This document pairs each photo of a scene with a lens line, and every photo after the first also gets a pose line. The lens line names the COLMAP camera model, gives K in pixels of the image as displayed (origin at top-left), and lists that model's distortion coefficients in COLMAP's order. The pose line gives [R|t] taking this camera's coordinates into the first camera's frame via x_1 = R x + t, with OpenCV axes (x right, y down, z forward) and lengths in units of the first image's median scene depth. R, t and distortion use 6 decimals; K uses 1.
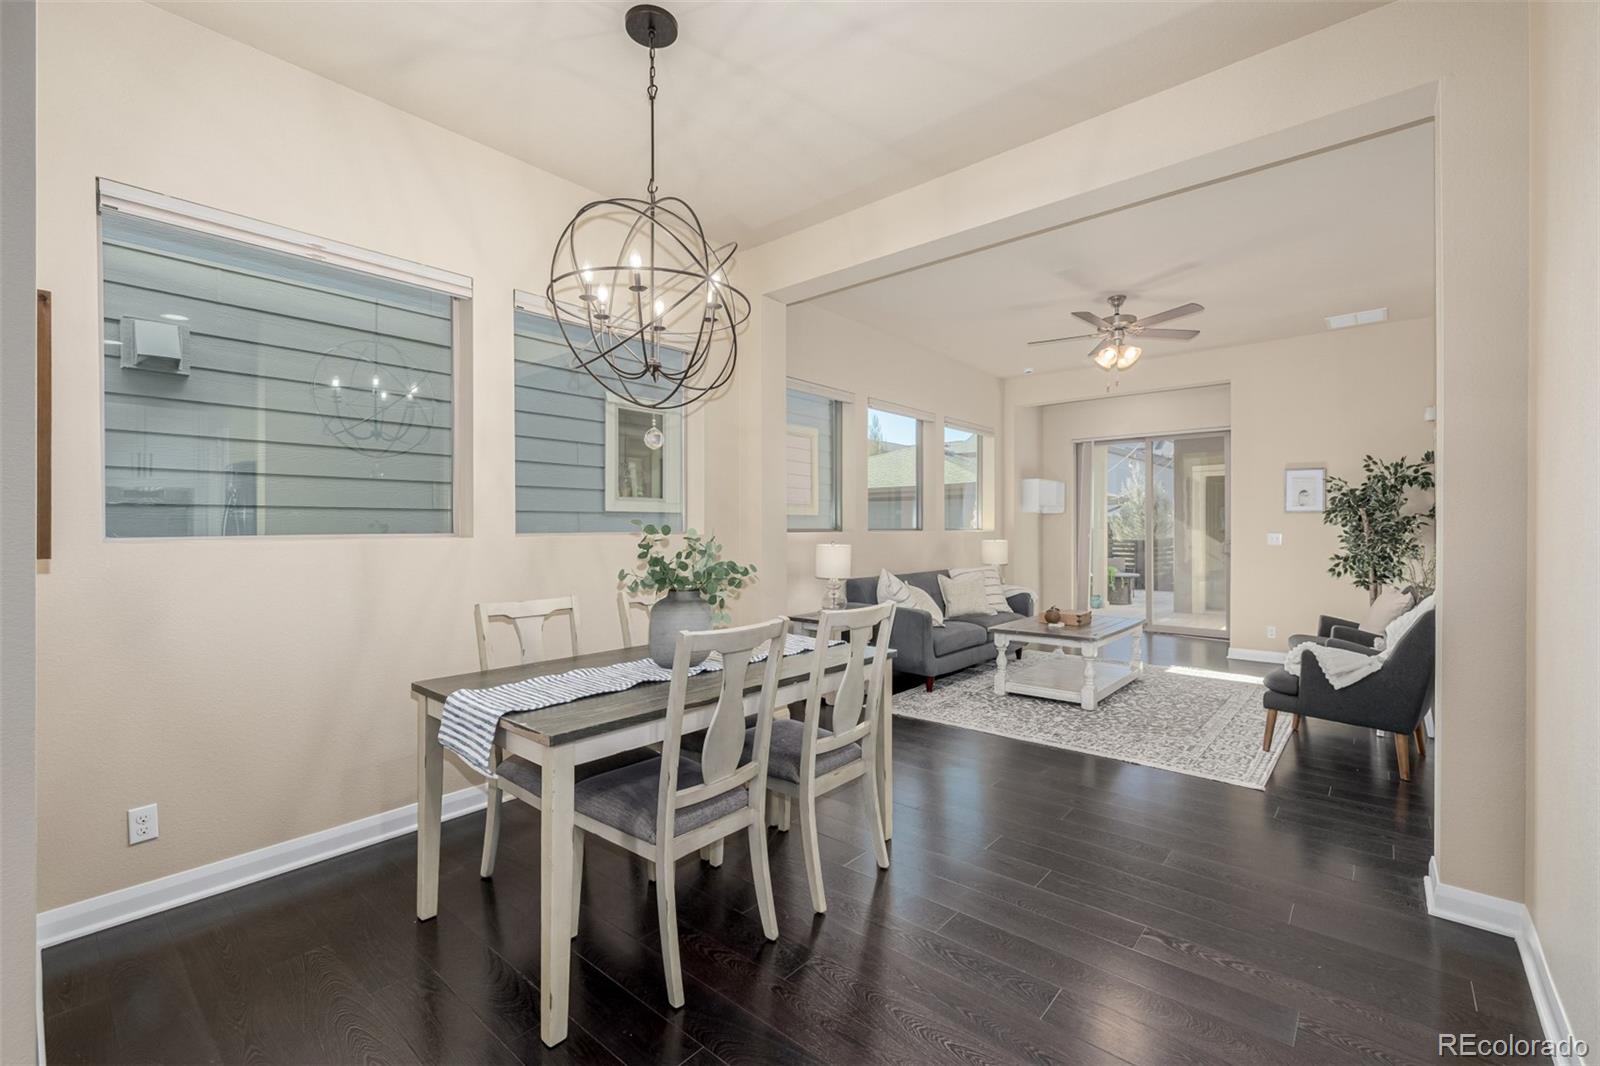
lens RADIAL K [[675.9, 0, 807.0], [0, 675.9, 528.0], [0, 0, 1]] dist [-0.002996, -0.000305]
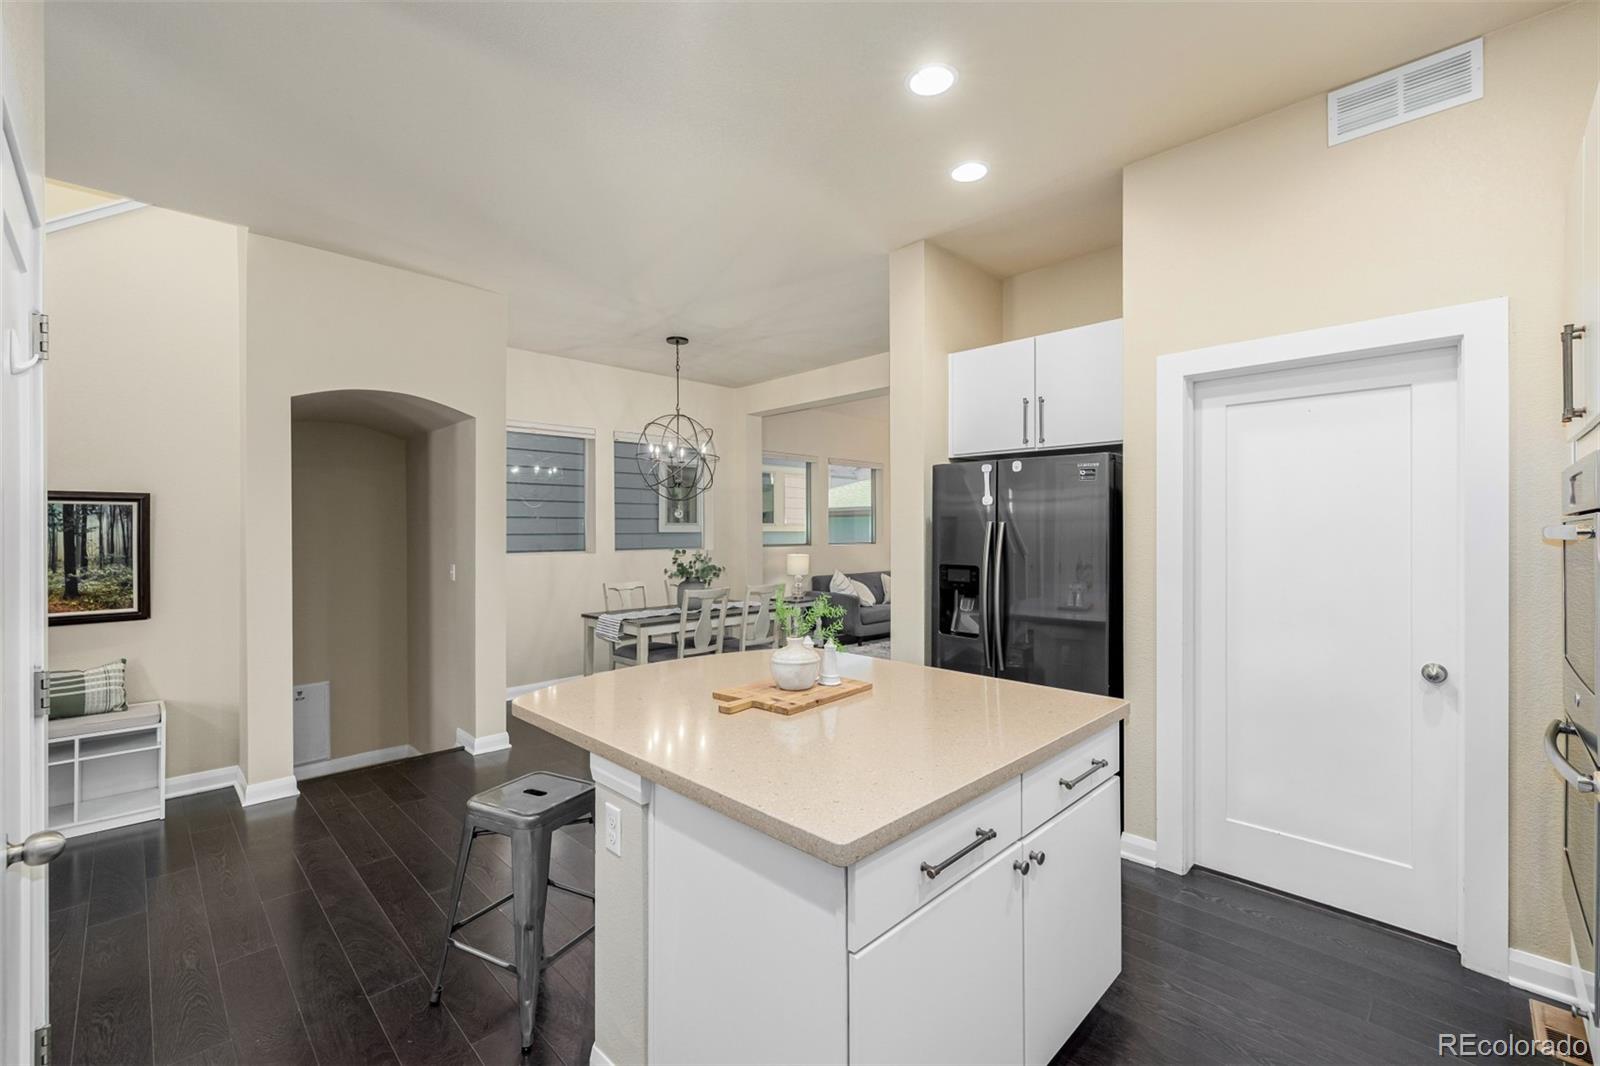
lens RADIAL K [[670.1, 0, 820.4], [0, 670.1, 533.1], [0, 0, 1]] dist [-0.000300, -0.000030]
pose [[0.998532, -0.002210, -0.054124, 0.160820], [0.002374, 0.999993, 0.002977, -0.027741], [0.054117, -0.003101, 0.998530, -0.536391]]
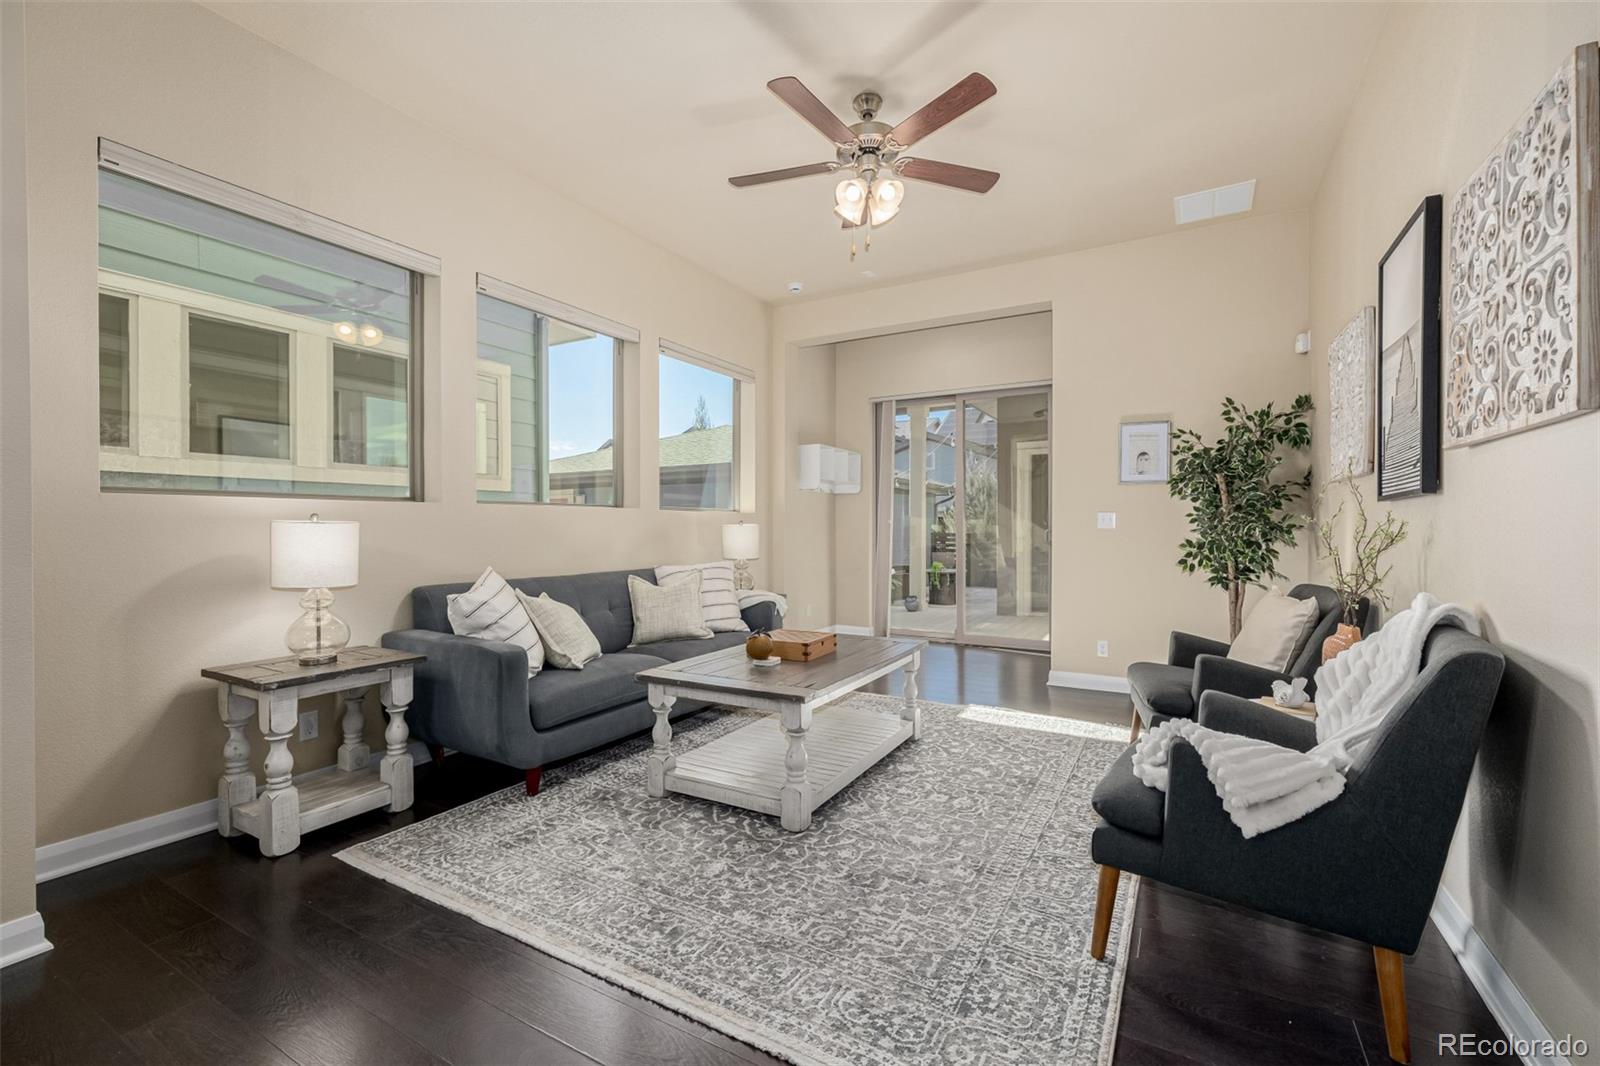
lens RADIAL K [[679.4, 0, 800.0], [0, 679.4, 533.0], [0, 0, 1]] dist [-0.000370, -0.000023]
pose [[0.982249, -0.002449, 0.187567, 0.266626], [0.000691, 0.999955, 0.009435, 0.026103], [-0.187581, -0.009138, 0.982207, 0.395282]]
